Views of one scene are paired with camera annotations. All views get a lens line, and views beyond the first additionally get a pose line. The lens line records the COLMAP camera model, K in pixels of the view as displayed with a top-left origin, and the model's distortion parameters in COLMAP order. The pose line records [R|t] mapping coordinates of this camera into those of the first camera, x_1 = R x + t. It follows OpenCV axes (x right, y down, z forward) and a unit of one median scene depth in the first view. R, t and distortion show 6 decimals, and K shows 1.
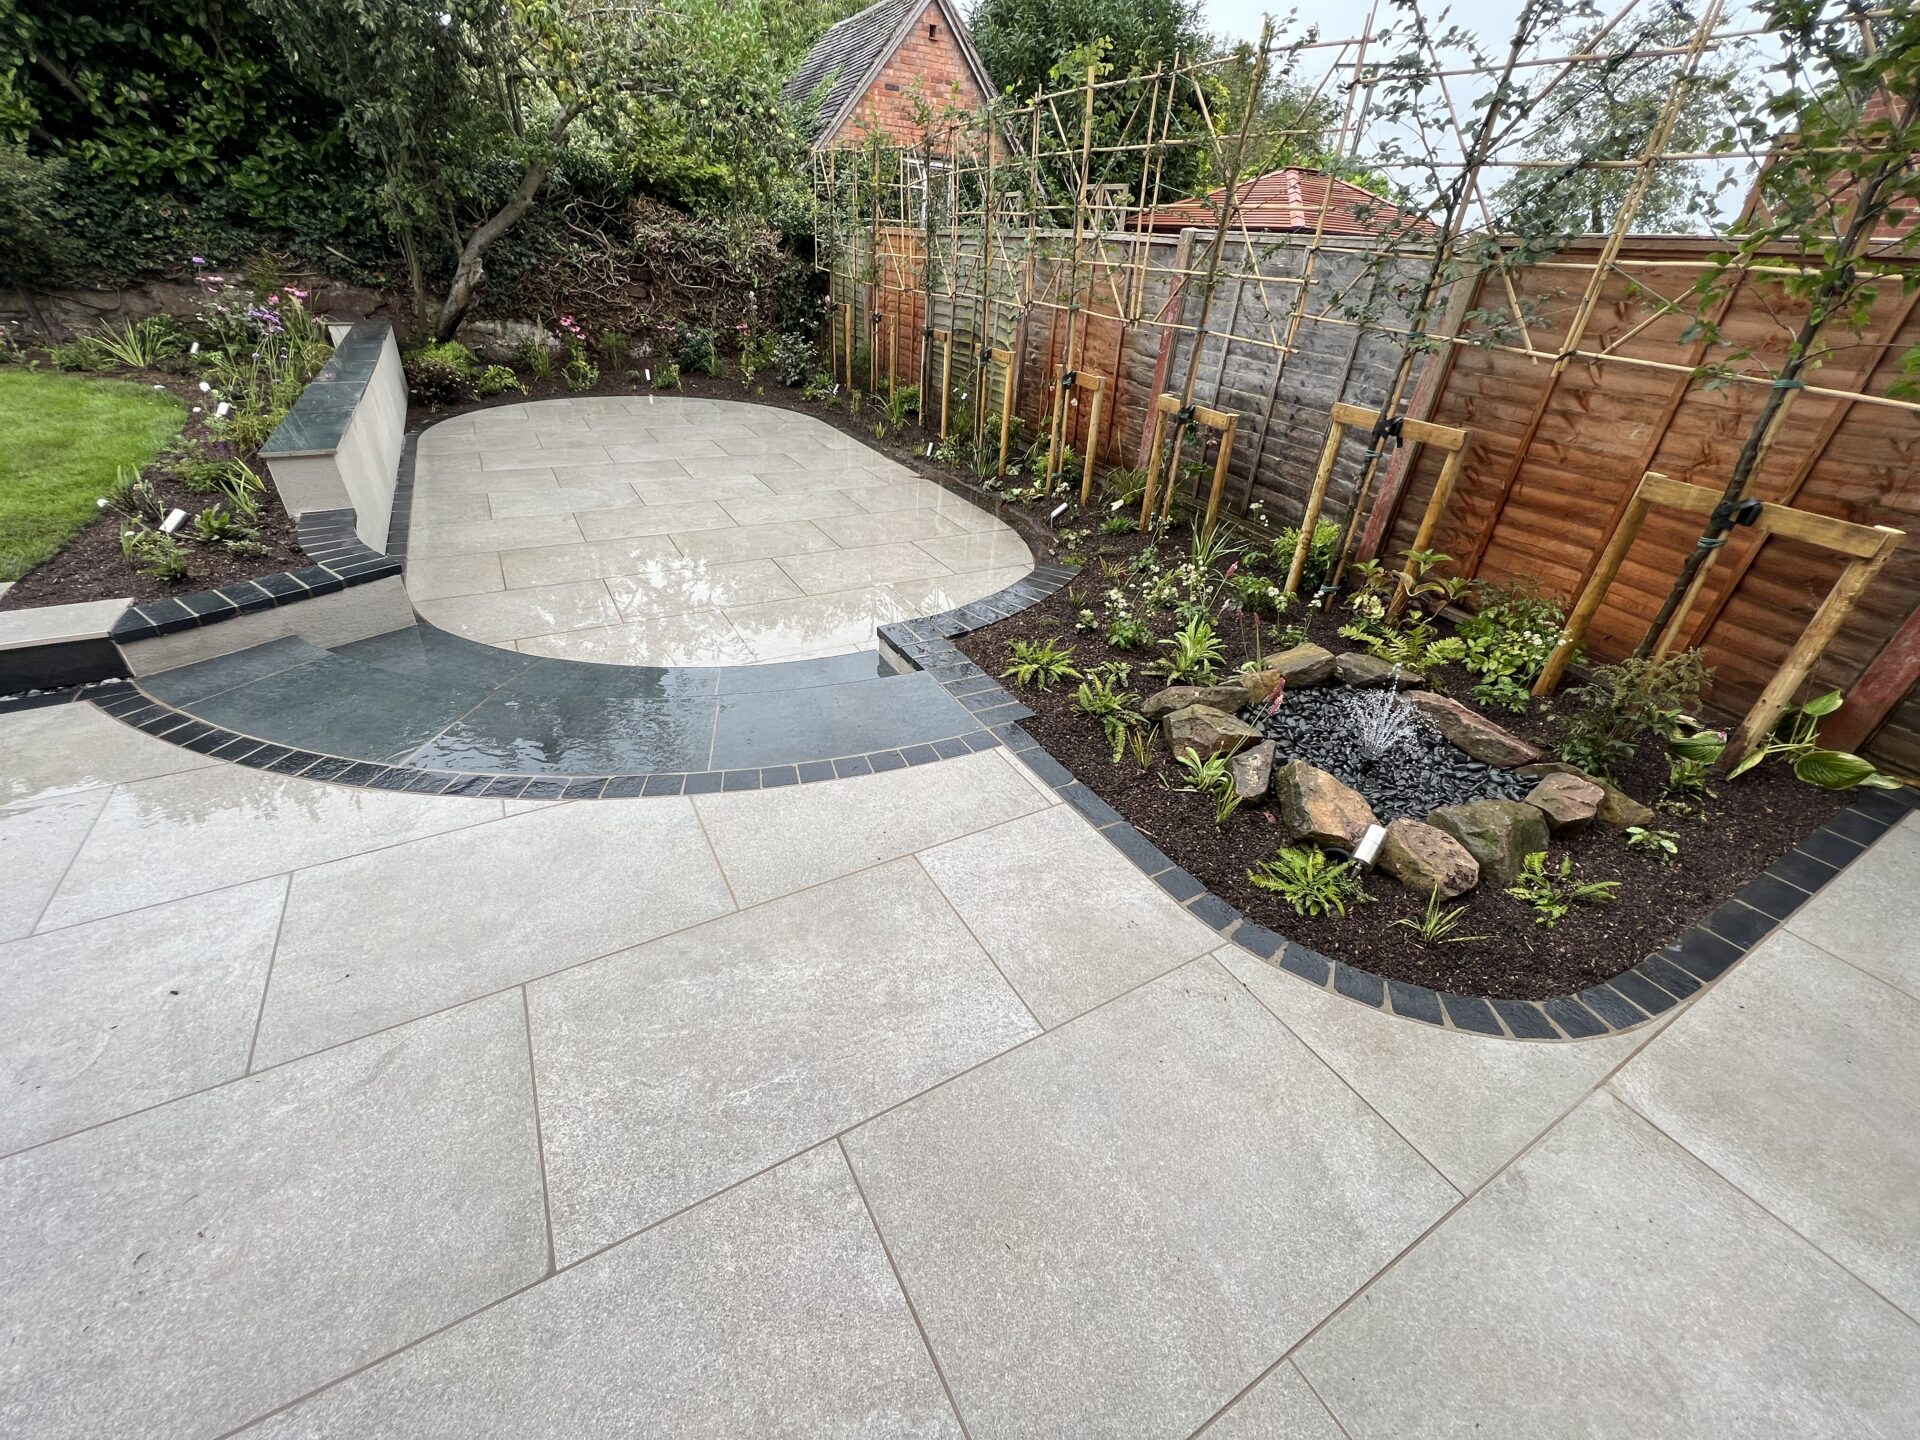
lens RADIAL K [[768.2, 0, 967.7], [0, 768.2, 716.8], [0, 0, 1]] dist [0.002252, 0.000290]
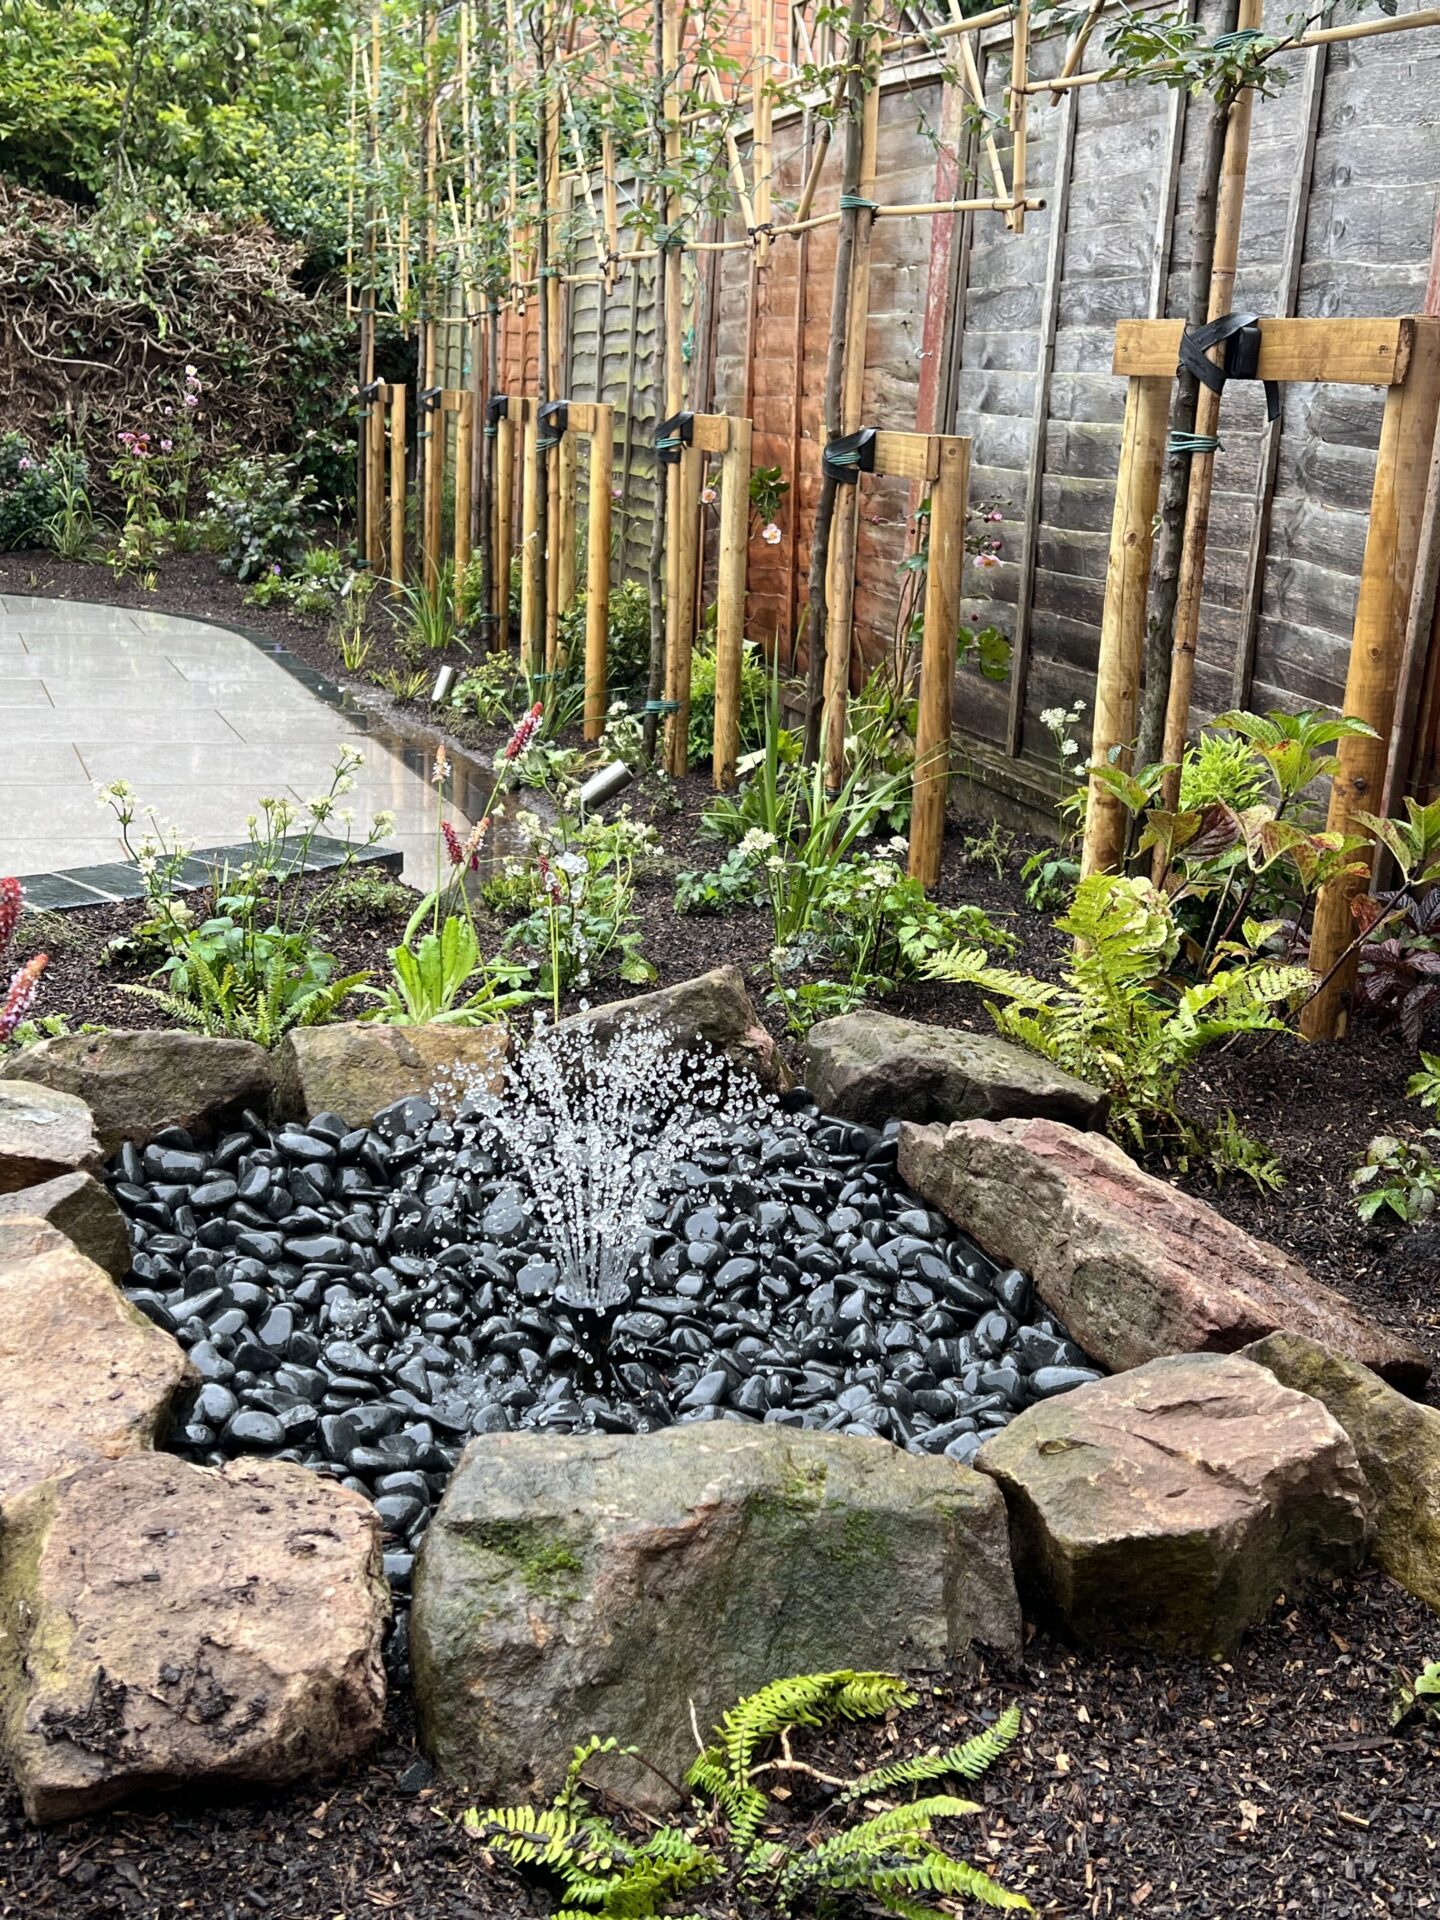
lens RADIAL K [[2120.8, 0, 720.5], [0, 2120.8, 962.2], [0, 0, 1]] dist [0.004573, 0.000000]
pose [[0.988967, 0.040633, -0.142455, 0.155650], [-0.080573, 0.954505, -0.287104, 0.032548], [0.124308, 0.295415, 0.947247, 0.086246]]
